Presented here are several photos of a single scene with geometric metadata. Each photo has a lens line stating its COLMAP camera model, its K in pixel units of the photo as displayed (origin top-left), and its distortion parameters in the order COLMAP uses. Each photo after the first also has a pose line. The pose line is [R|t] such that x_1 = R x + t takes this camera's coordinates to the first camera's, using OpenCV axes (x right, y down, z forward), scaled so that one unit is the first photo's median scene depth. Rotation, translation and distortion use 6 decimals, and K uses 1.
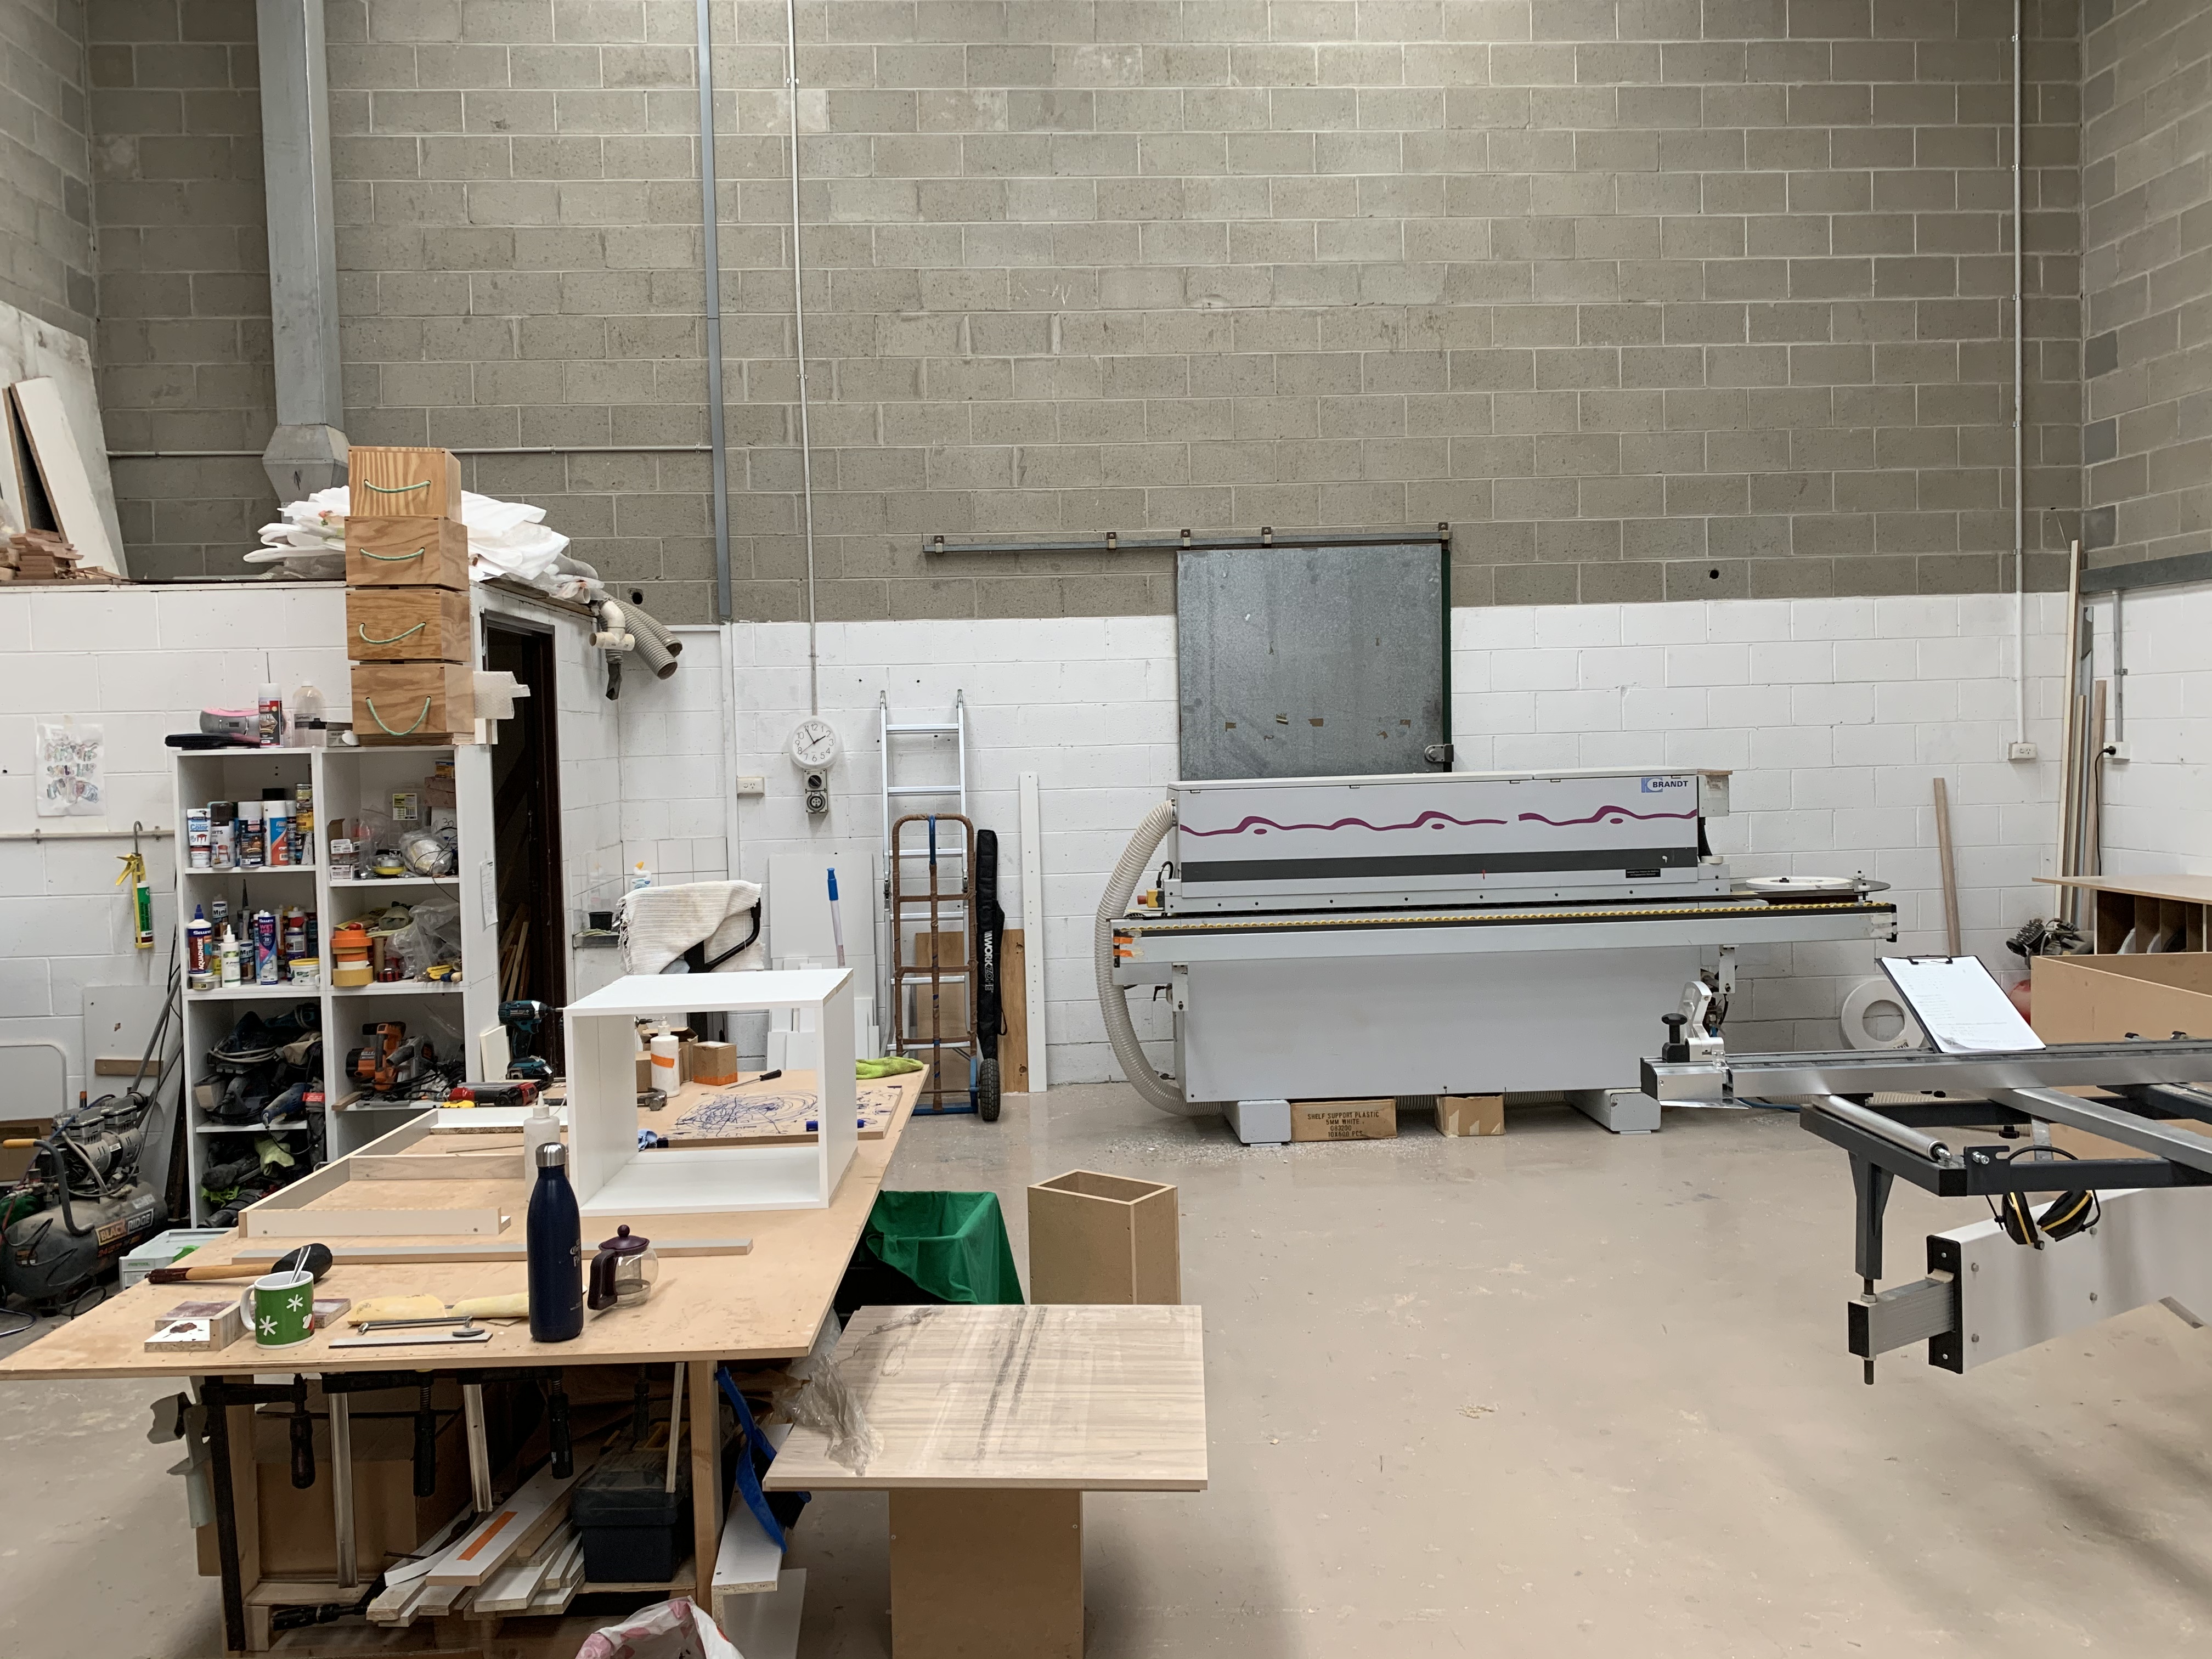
lens RADIAL K [[1673.5, 0, 1097.5], [0, 1673.5, 834.6], [0, 0, 1]] dist [0.029580, -0.044372]
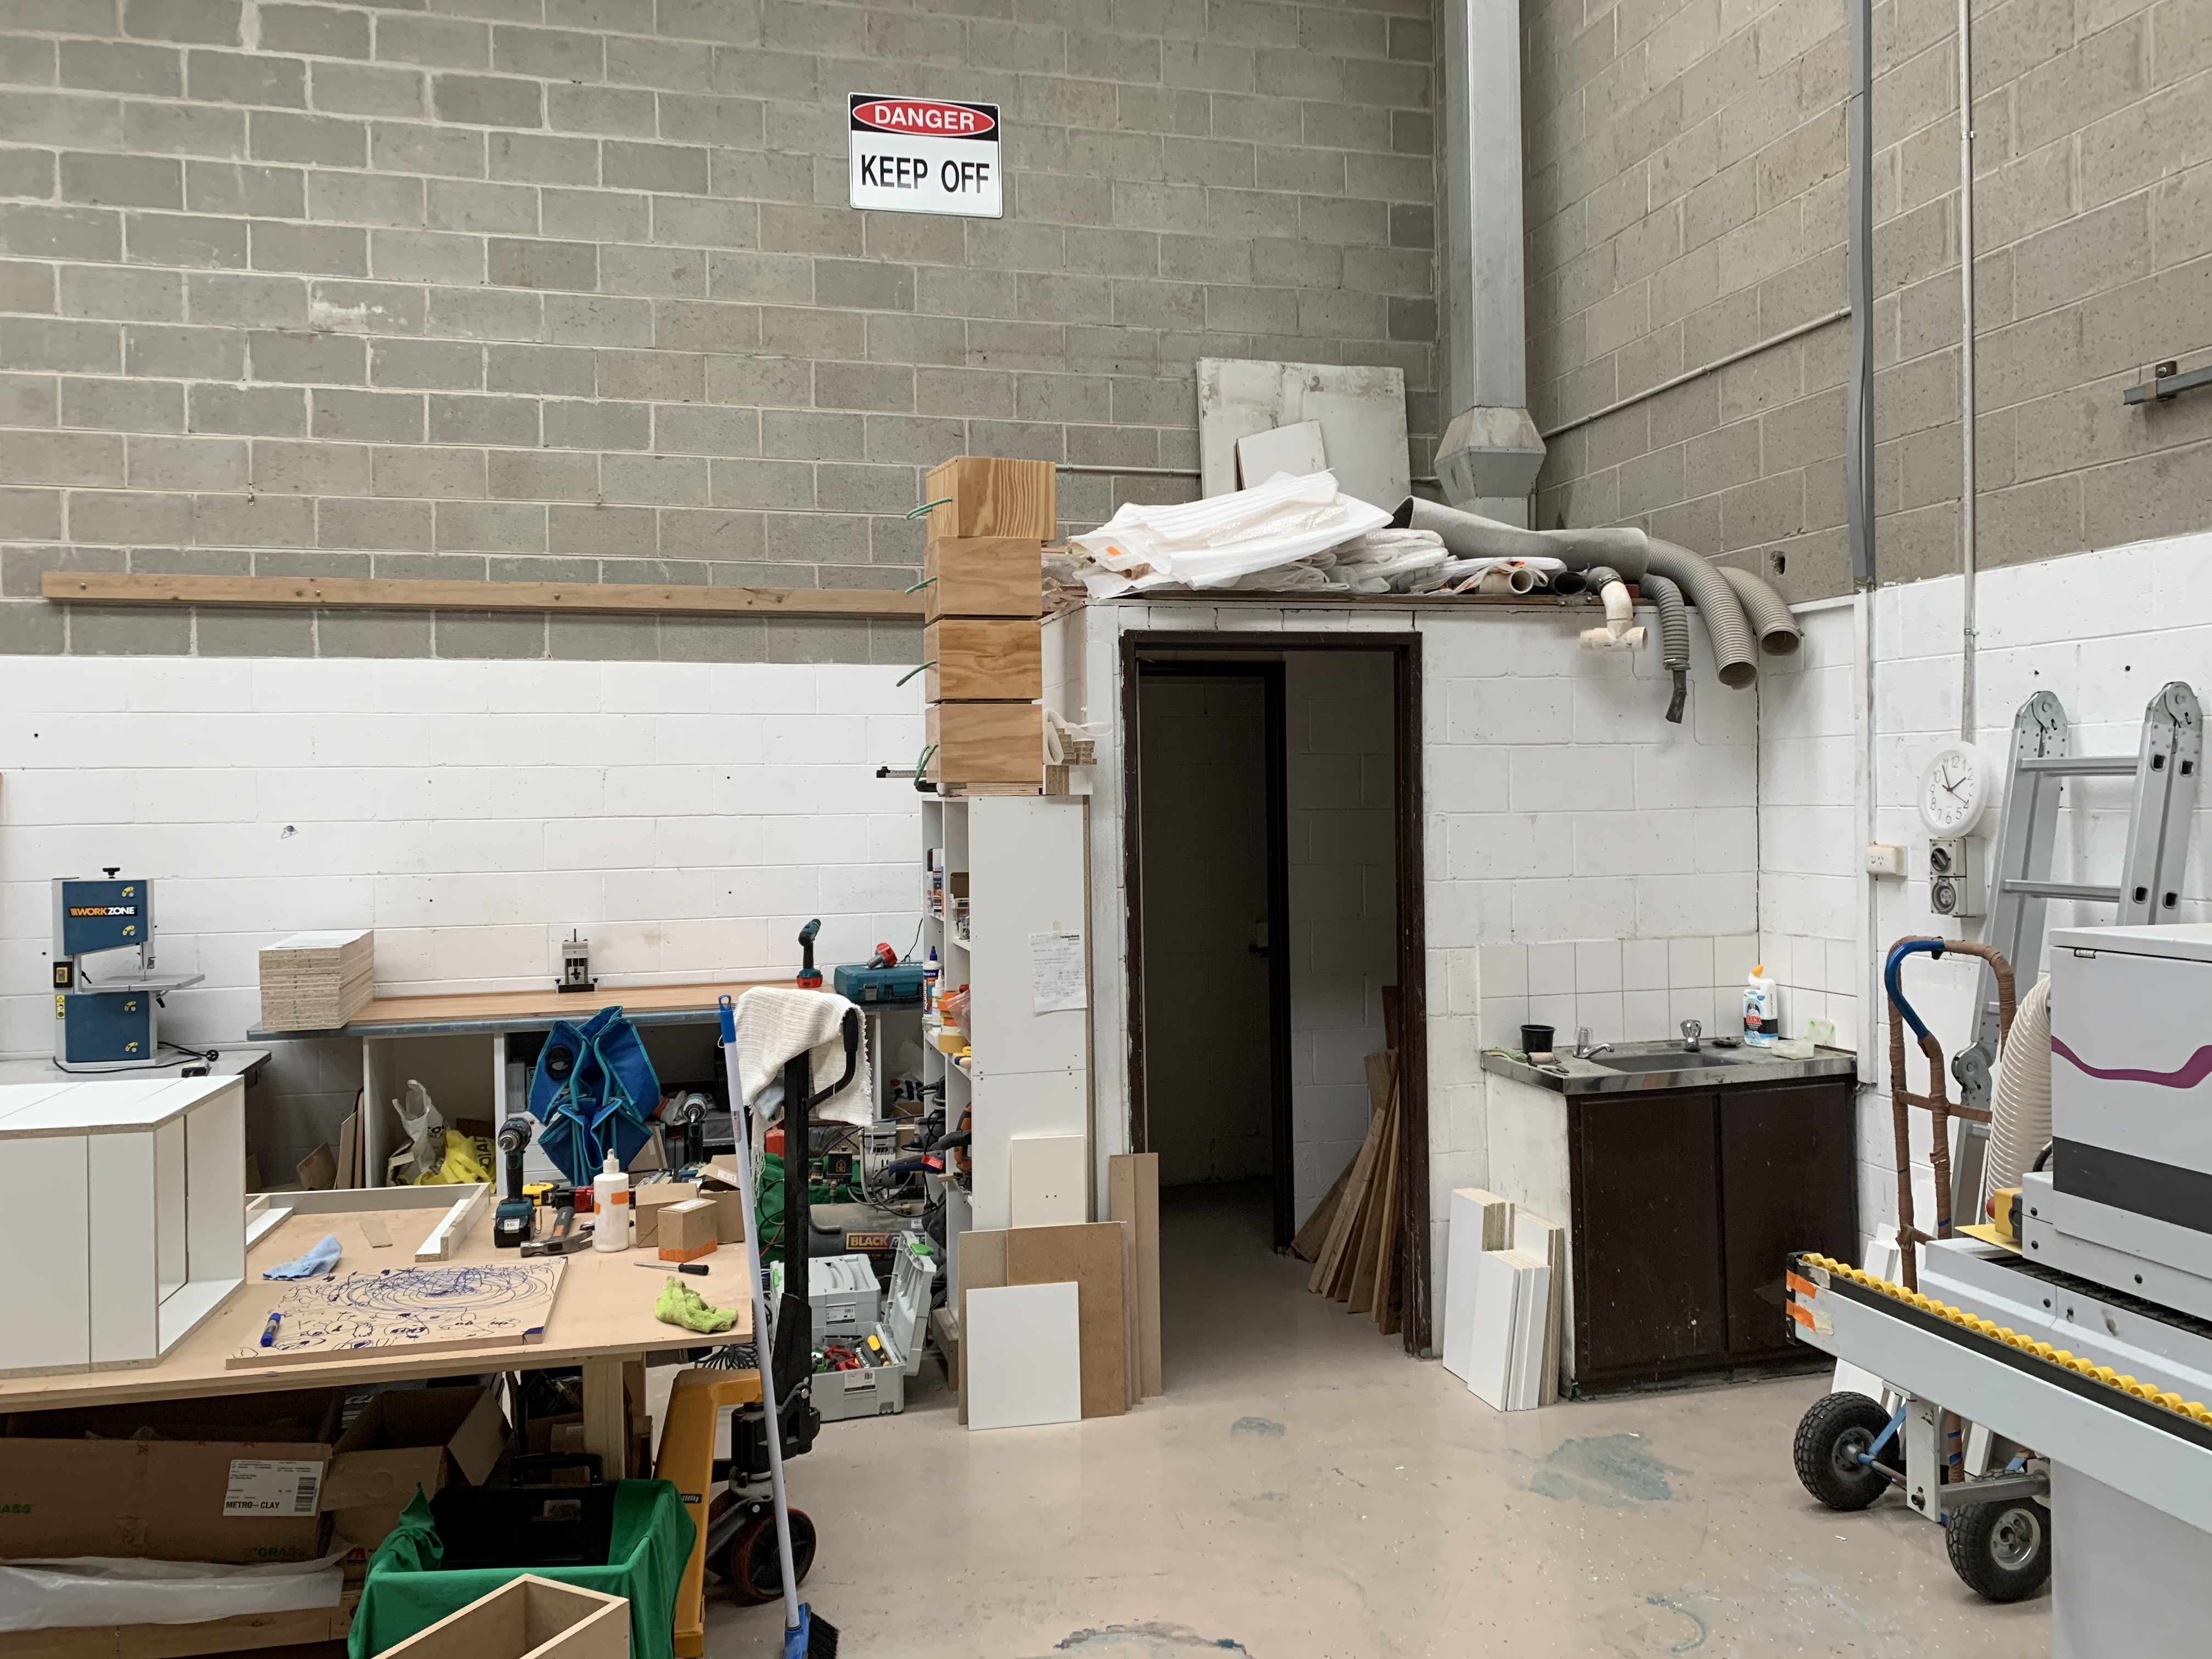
lens RADIAL K [[1673.5, 0, 1106.0], [0, 1673.5, 817.0], [0, 0, 1]] dist [0.029580, -0.044372]
pose [[0.206895, 0.035213, -0.977729, 0.318621], [-0.047873, 0.998519, 0.025832, -0.046629], [0.977191, 0.041462, 0.208275, 0.608642]]
